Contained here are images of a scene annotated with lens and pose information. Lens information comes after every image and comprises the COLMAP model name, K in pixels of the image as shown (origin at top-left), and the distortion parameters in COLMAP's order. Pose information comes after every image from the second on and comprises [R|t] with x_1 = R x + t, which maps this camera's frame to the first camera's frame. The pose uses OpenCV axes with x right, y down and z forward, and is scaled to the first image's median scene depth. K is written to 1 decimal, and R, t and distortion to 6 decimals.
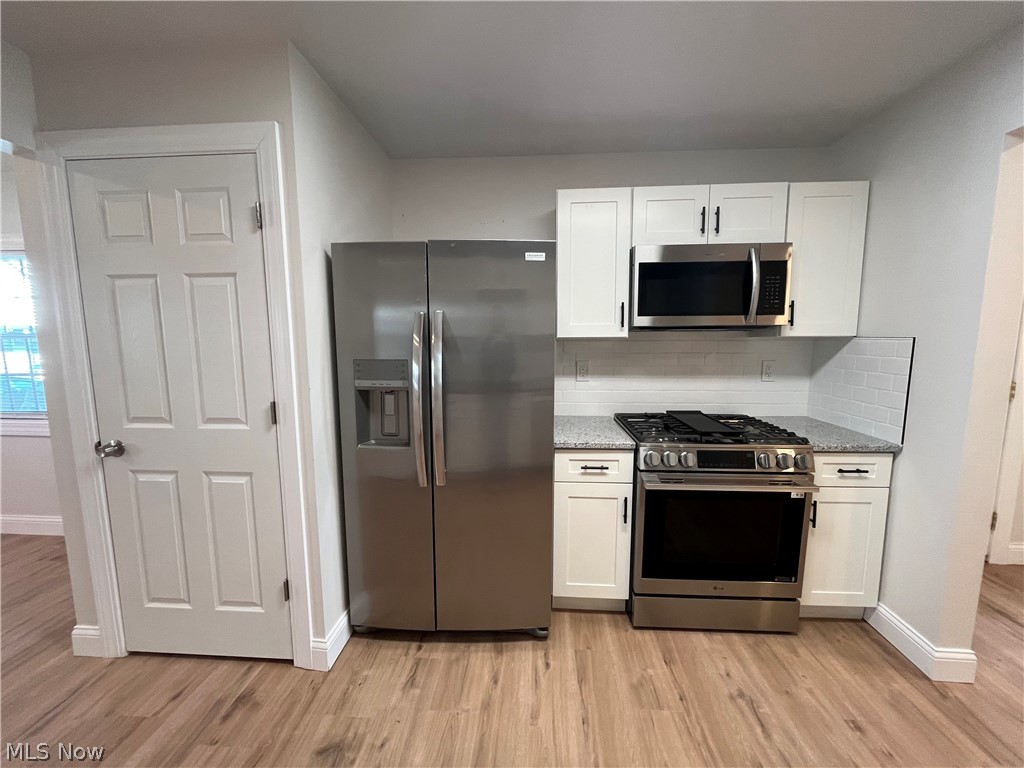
lens RADIAL K [[412.4, 0, 510.8], [0, 412.4, 385.4], [0, 0, 1]] dist [-0.003876, 0.000085]
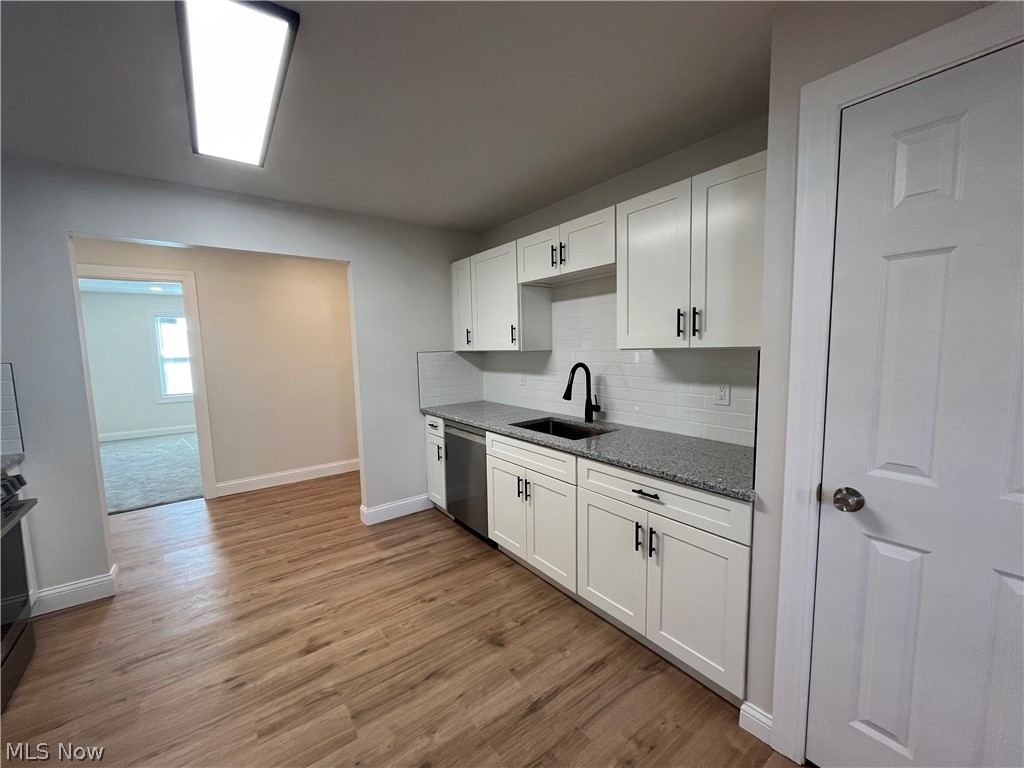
lens RADIAL K [[412.4, 0, 511.9], [0, 412.4, 386.4], [0, 0, 1]] dist [-0.003876, 0.000085]
pose [[-0.657247, -0.055944, 0.751596, -0.863470], [0.114333, 0.978299, 0.172799, -0.087299], [-0.744952, 0.199504, -0.636588, 0.663282]]
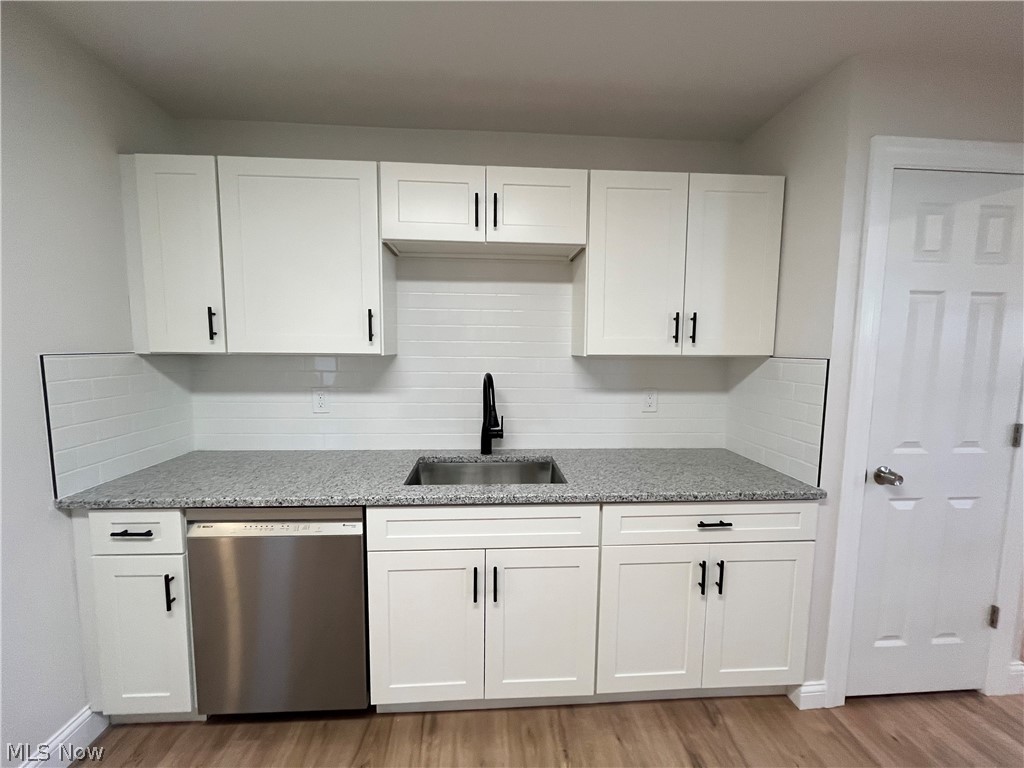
lens RADIAL K [[412.4, 0, 516.4], [0, 412.4, 386.5], [0, 0, 1]] dist [-0.003876, 0.000085]
pose [[-0.990689, 0.007921, -0.135913, 0.143325], [-0.021060, 0.977373, 0.210474, -0.076223], [0.134505, 0.211377, -0.968106, 0.557460]]
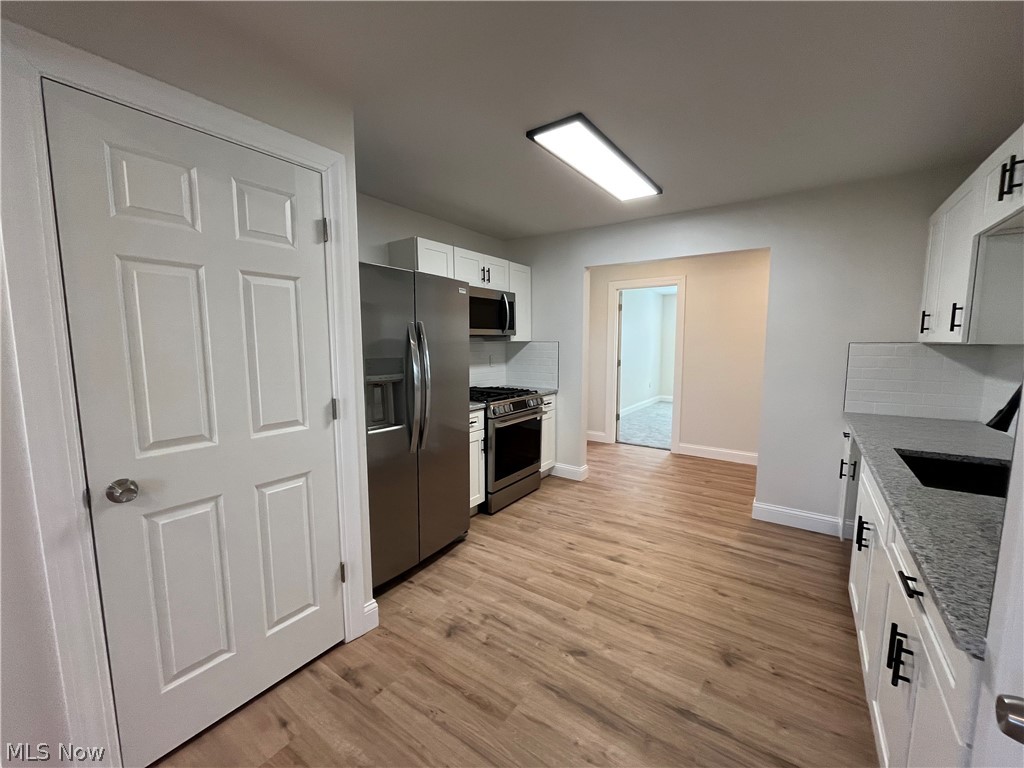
lens RADIAL K [[412.4, 0, 511.6], [0, 412.4, 384.5], [0, 0, 1]] dist [-0.003876, 0.000085]
pose [[0.520354, -0.086350, 0.849573, -1.112502], [0.100746, 0.994134, 0.039338, 0.005802], [-0.847987, 0.065122, 0.526002, 0.017438]]
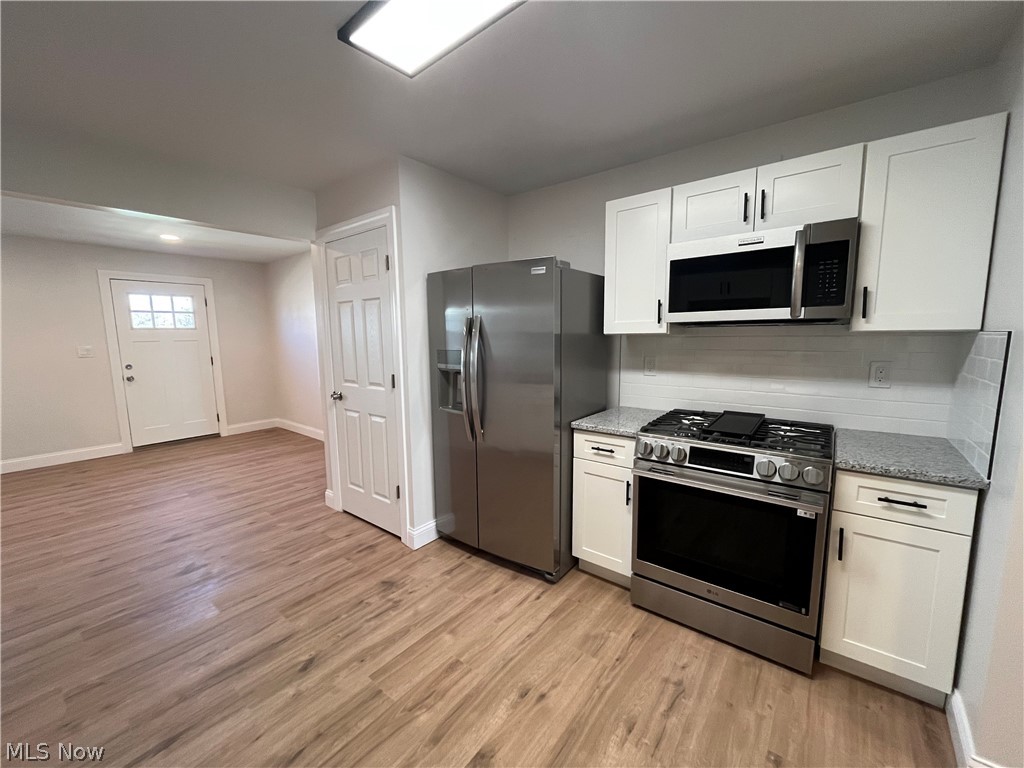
lens RADIAL K [[412.4, 0, 512.2], [0, 412.4, 386.1], [0, 0, 1]] dist [-0.003876, 0.000085]
pose [[0.820904, 0.065963, -0.567244, 0.660377], [-0.059128, 0.997786, 0.030460, 0.006941], [0.567997, 0.008535, 0.822986, -0.072309]]
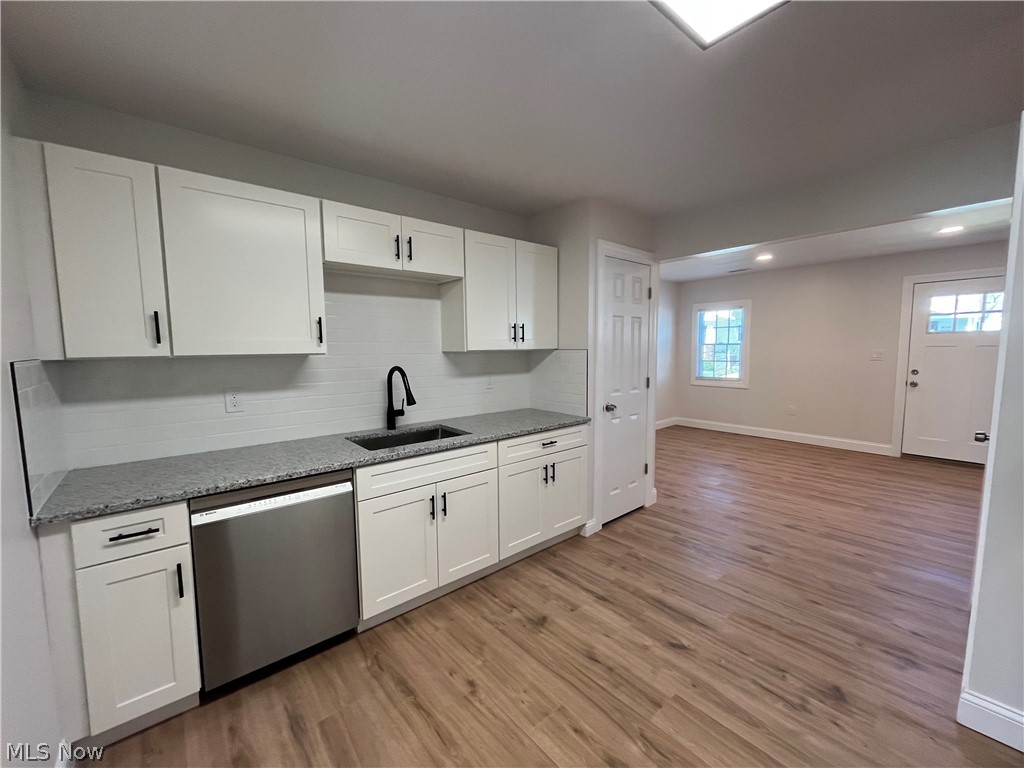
lens RADIAL K [[412.4, 0, 511.9], [0, 412.4, 387.3], [0, 0, 1]] dist [-0.003876, 0.000085]
pose [[-0.713703, 0.079830, -0.695885, 0.748587], [-0.069628, 0.980478, 0.183888, -0.099350], [0.696979, 0.179694, -0.694212, 0.766259]]
